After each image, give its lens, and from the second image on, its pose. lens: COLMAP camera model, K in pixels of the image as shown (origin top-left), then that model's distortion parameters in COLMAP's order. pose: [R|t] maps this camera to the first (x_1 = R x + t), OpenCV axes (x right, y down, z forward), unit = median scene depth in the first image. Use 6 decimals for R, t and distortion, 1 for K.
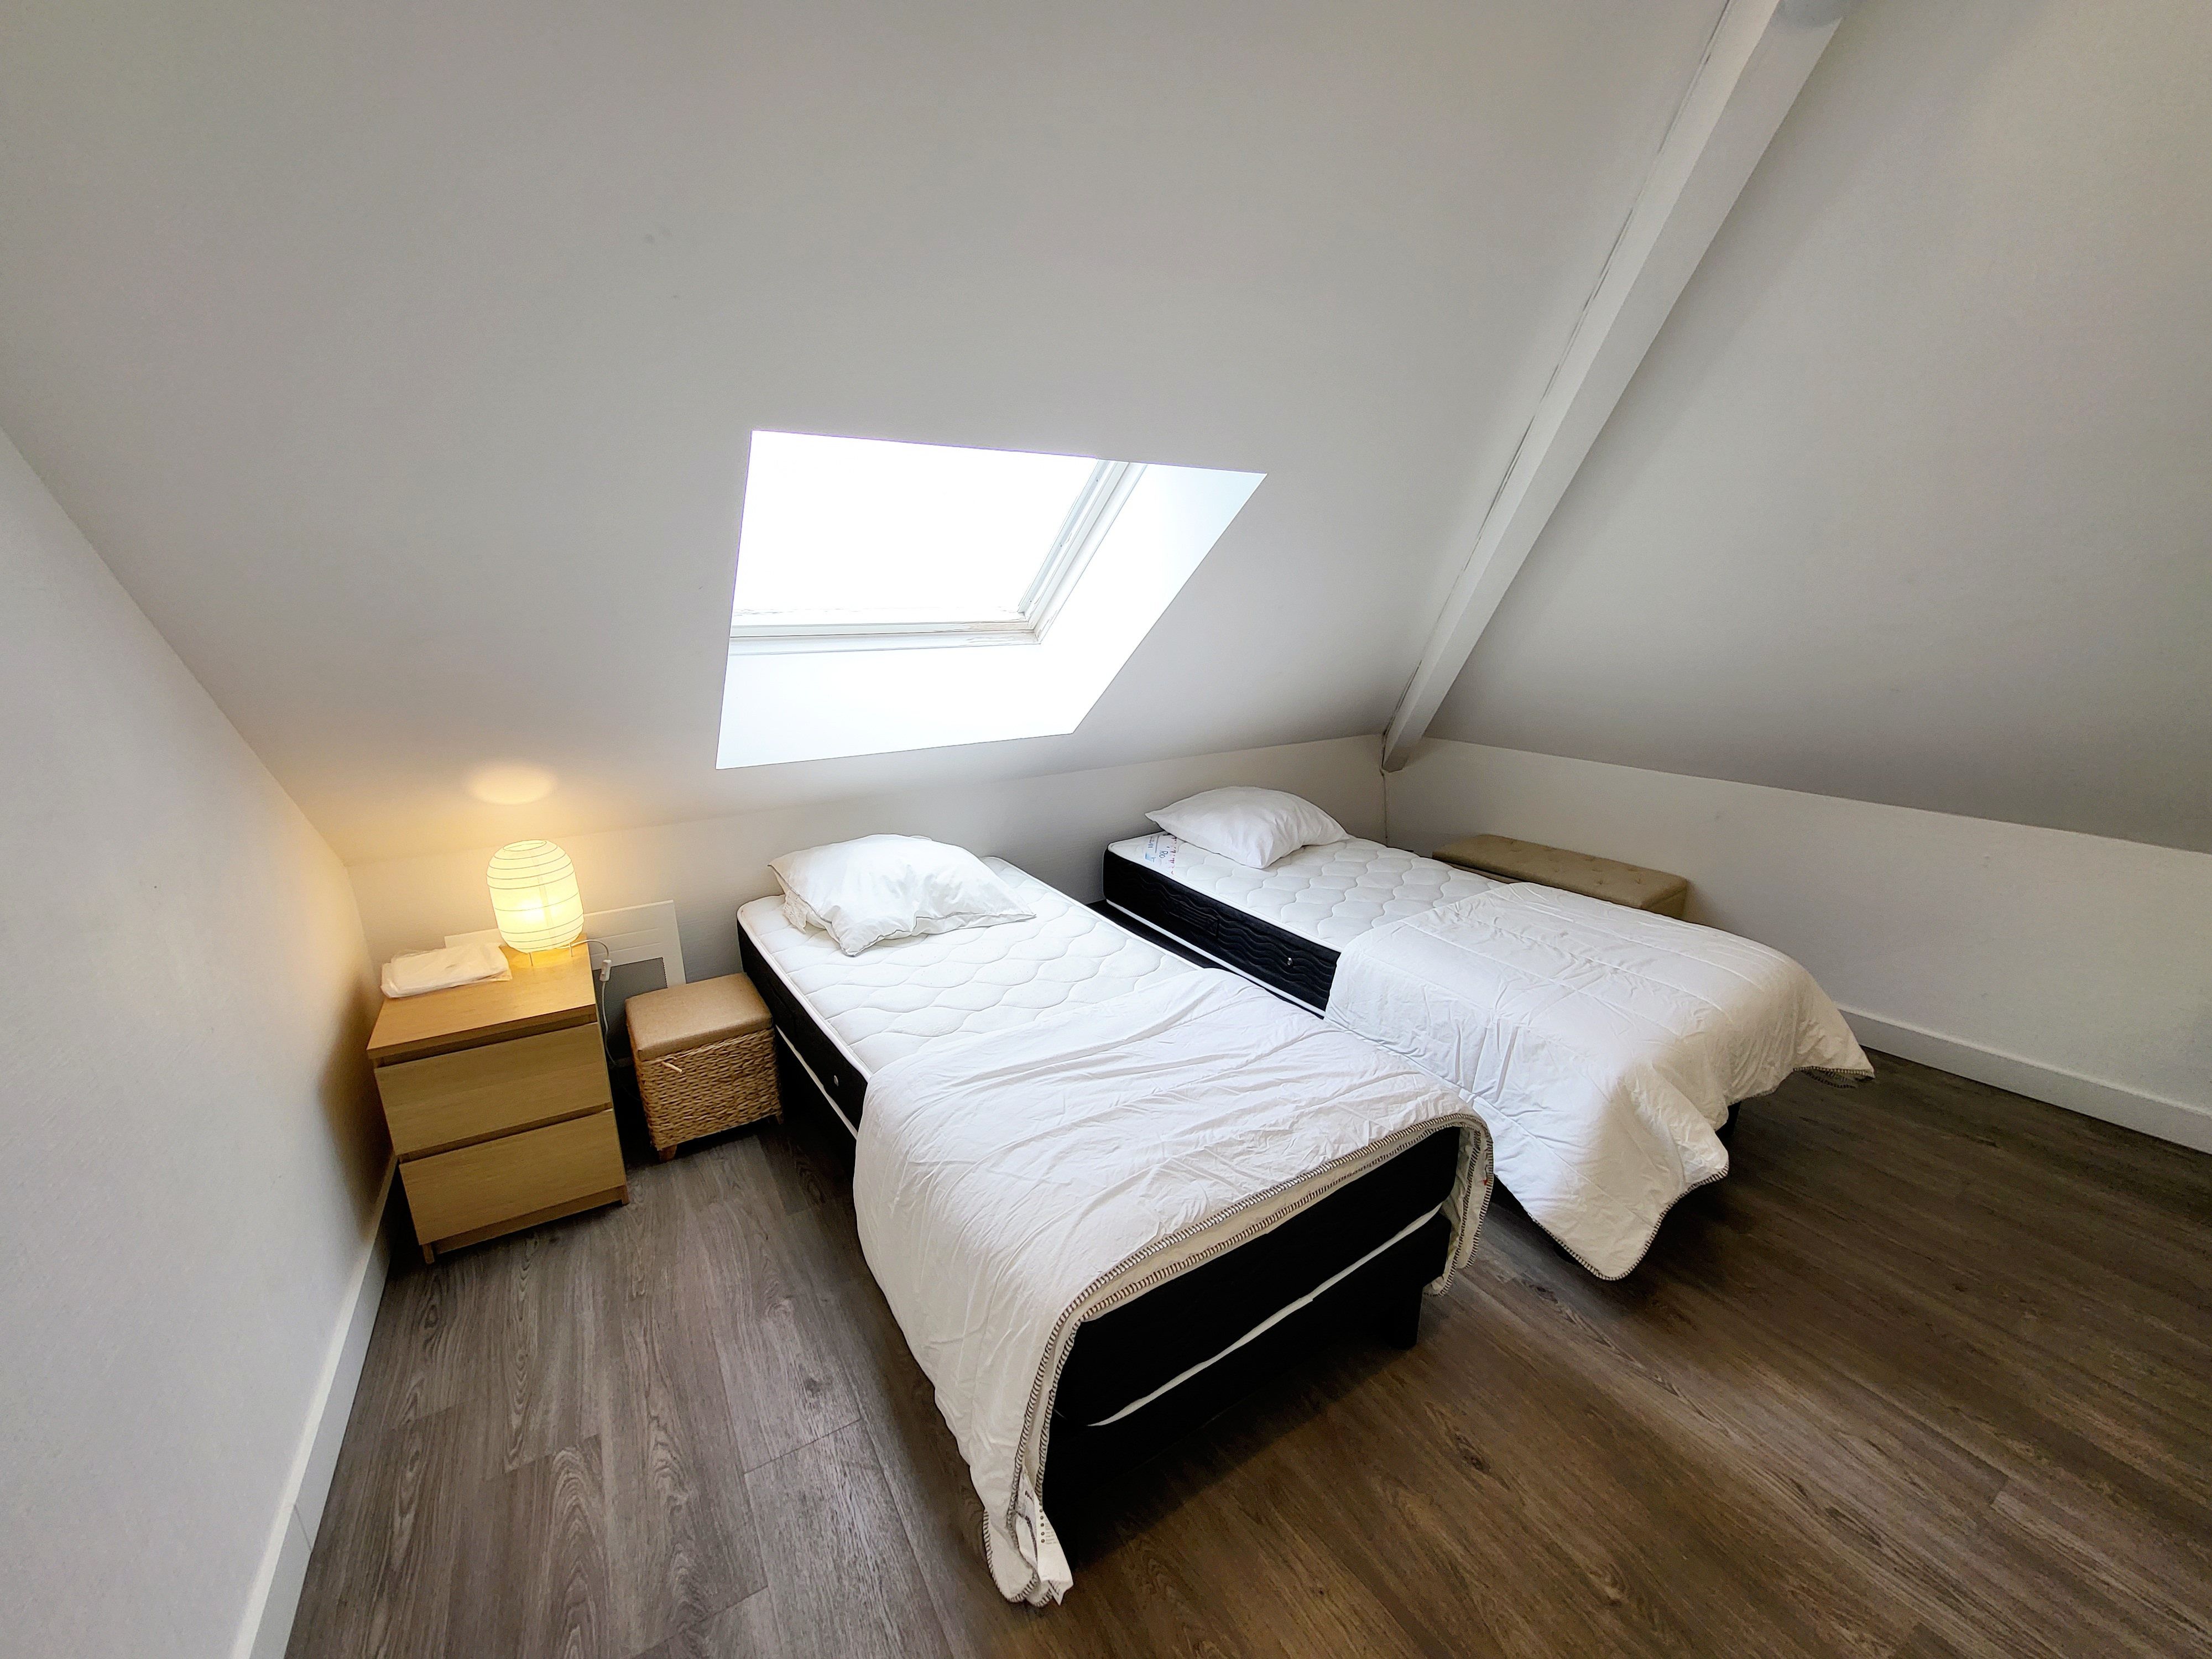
lens RADIAL K [[871.6, 0, 1096.1], [0, 871.6, 841.6], [0, 0, 1]] dist [-0.000724, 0.000335]
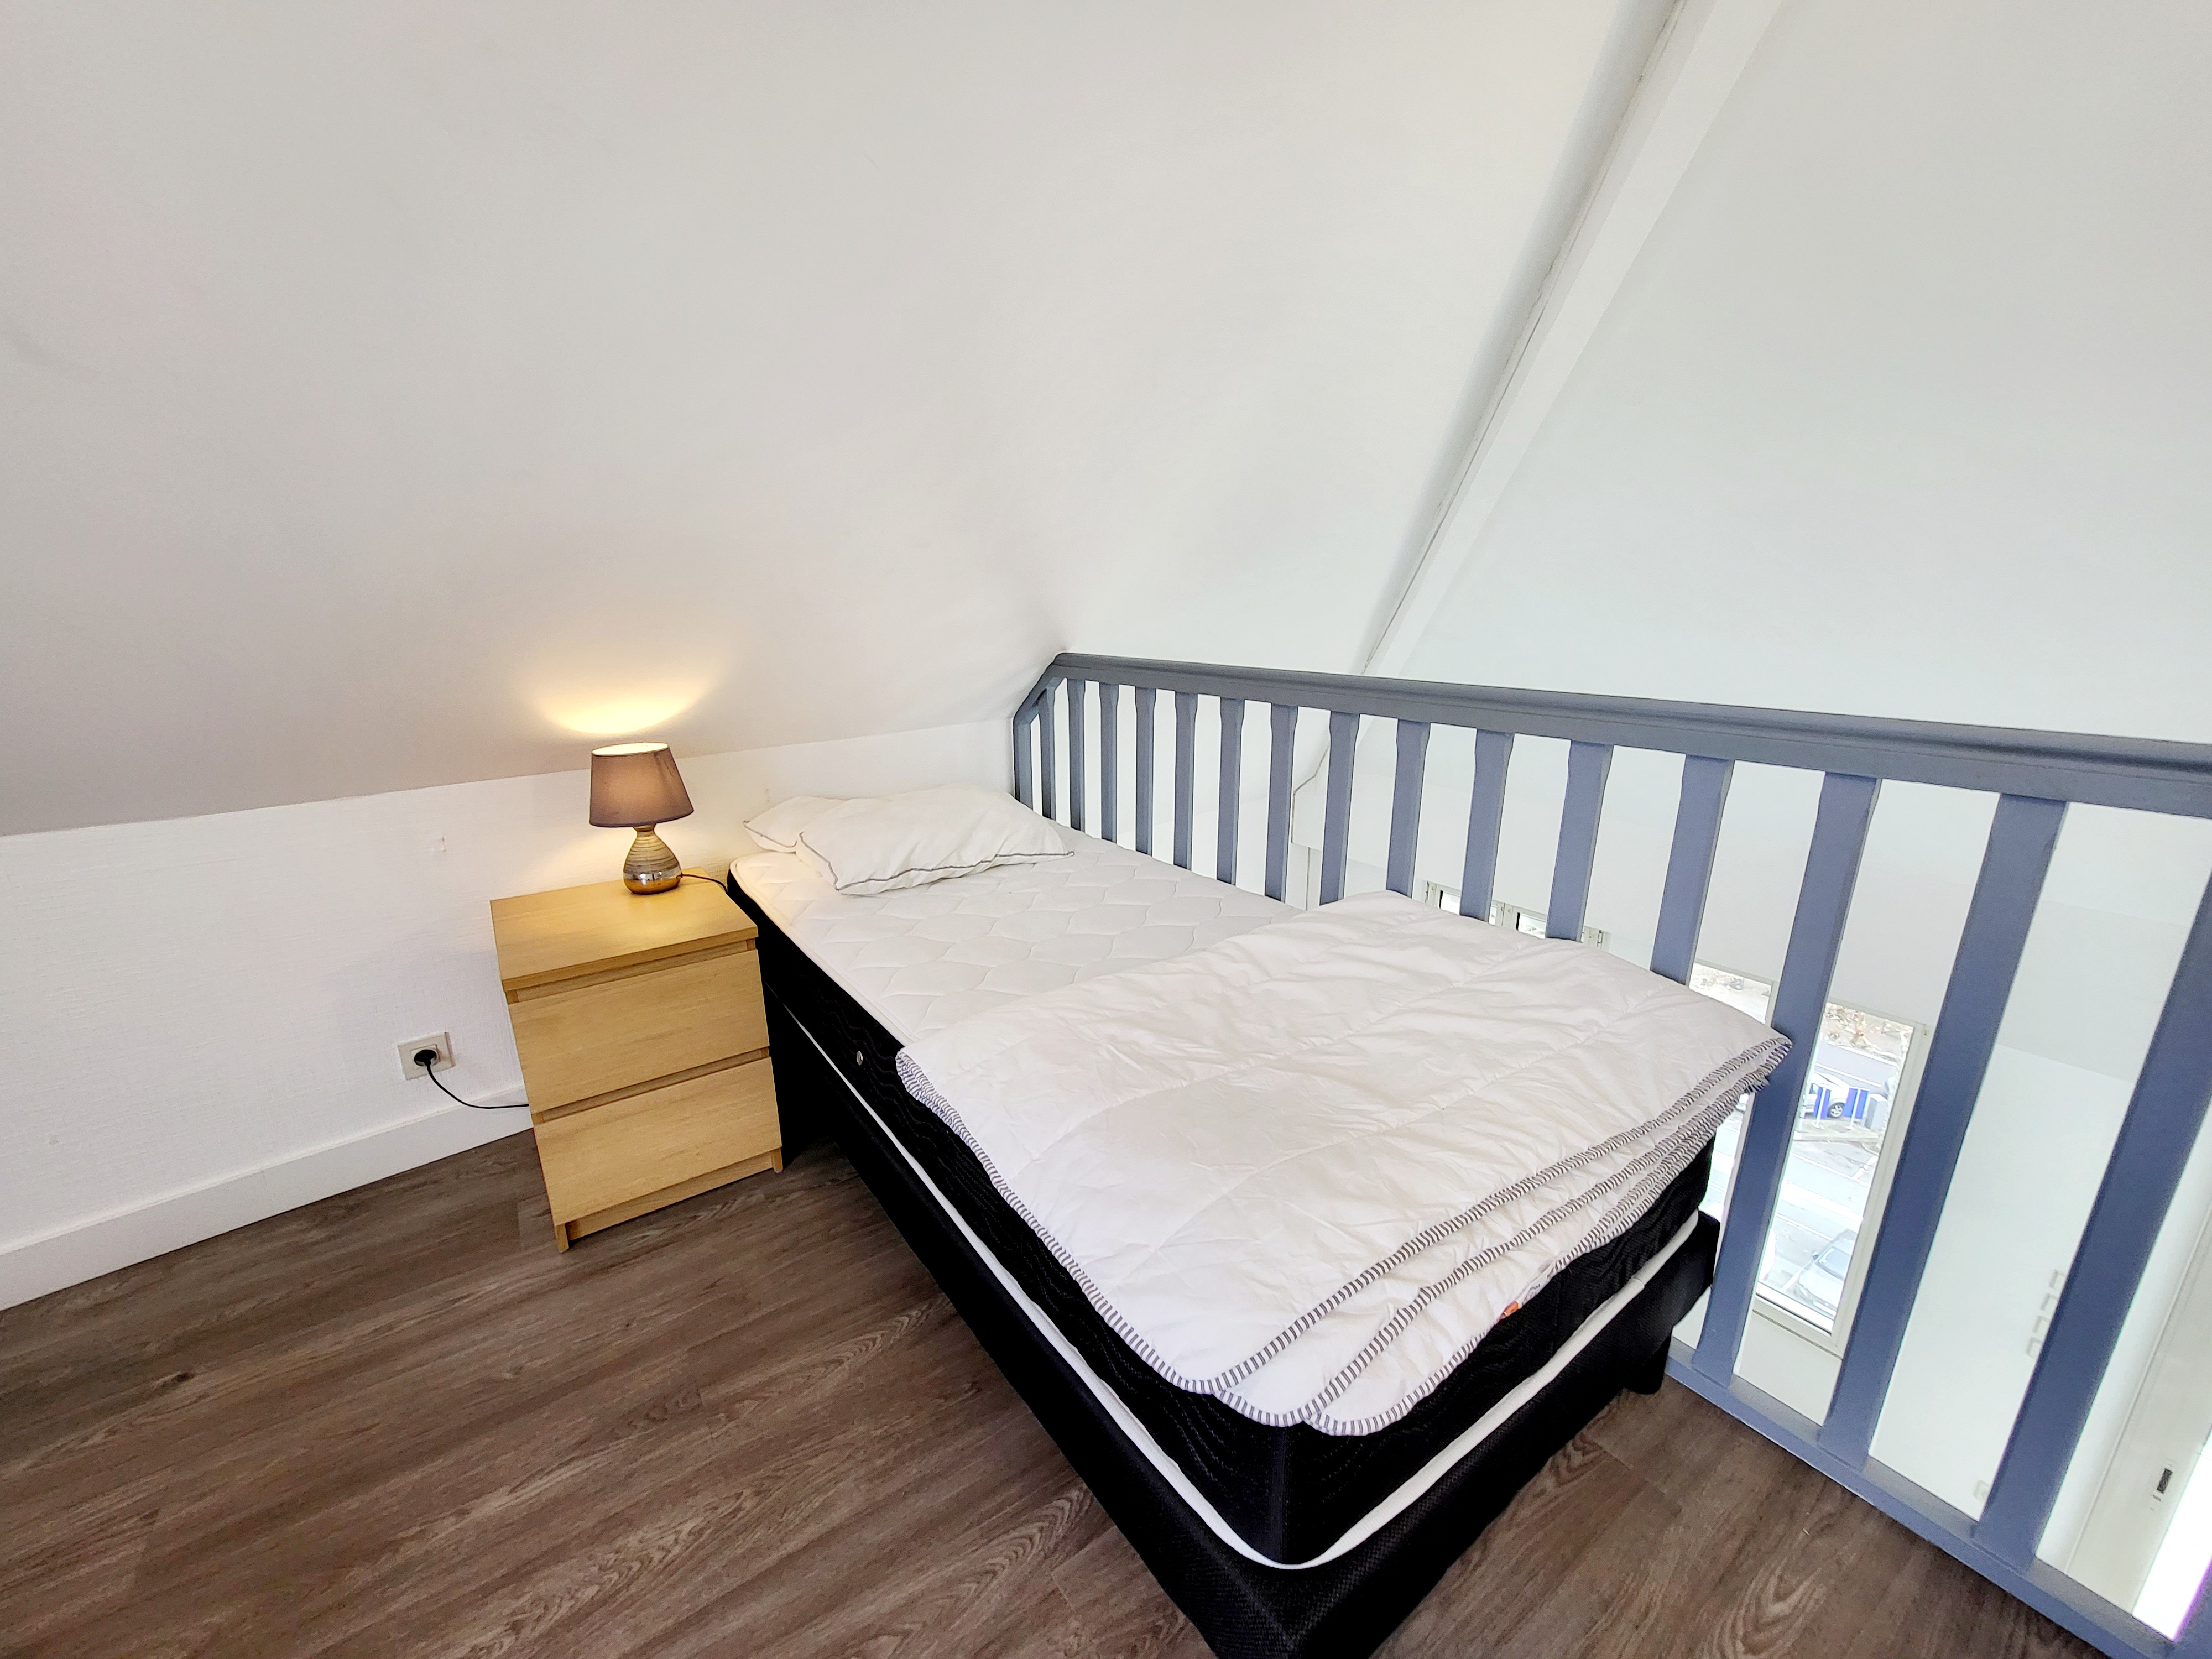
lens RADIAL K [[871.6, 0, 1110.5], [0, 871.6, 852.1], [0, 0, 1]] dist [-0.000724, 0.000335]
pose [[-0.066608, -0.279415, 0.957857, 0.582414], [0.292938, 0.912207, 0.286469, 0.054201], [-0.953808, 0.299674, 0.021092, 0.335295]]
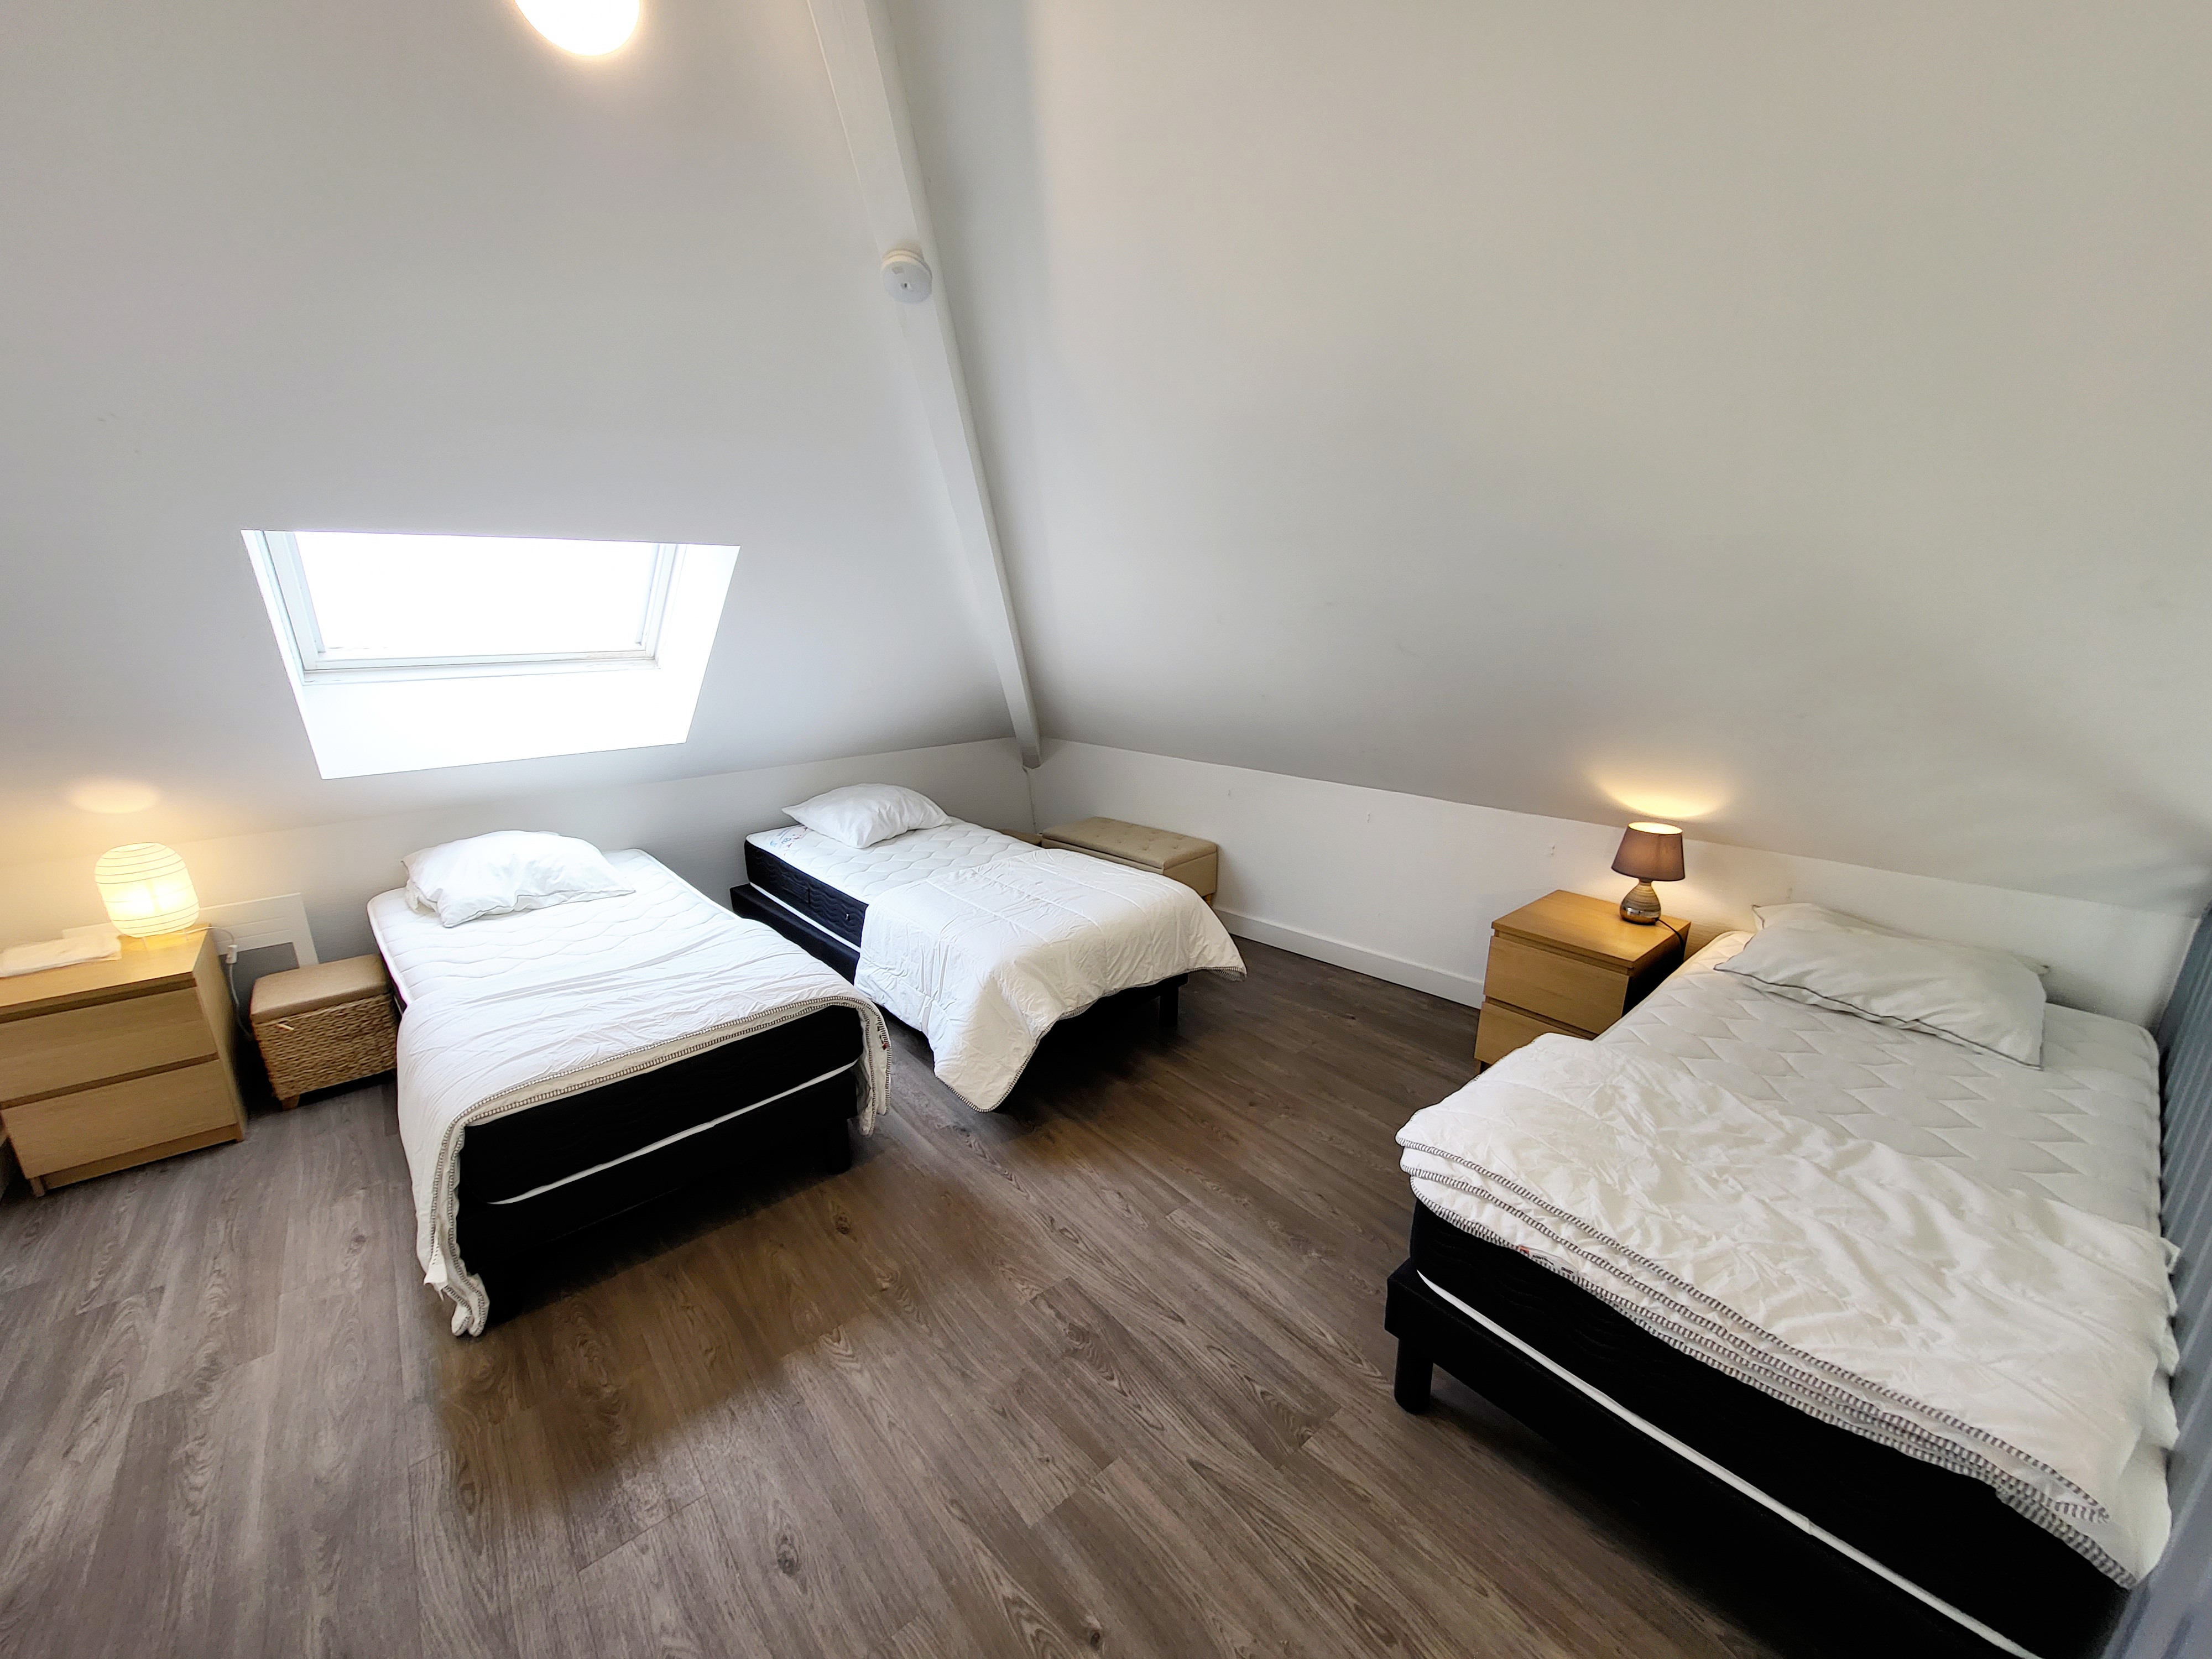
lens RADIAL K [[871.6, 0, 1095.9], [0, 871.6, 841.2], [0, 0, 1]] dist [-0.000724, 0.000335]
pose [[0.988714, -0.042028, 0.143798, 0.463485], [0.043663, 0.999012, -0.008233, 0.061805], [-0.143310, 0.014419, 0.989573, -0.358657]]
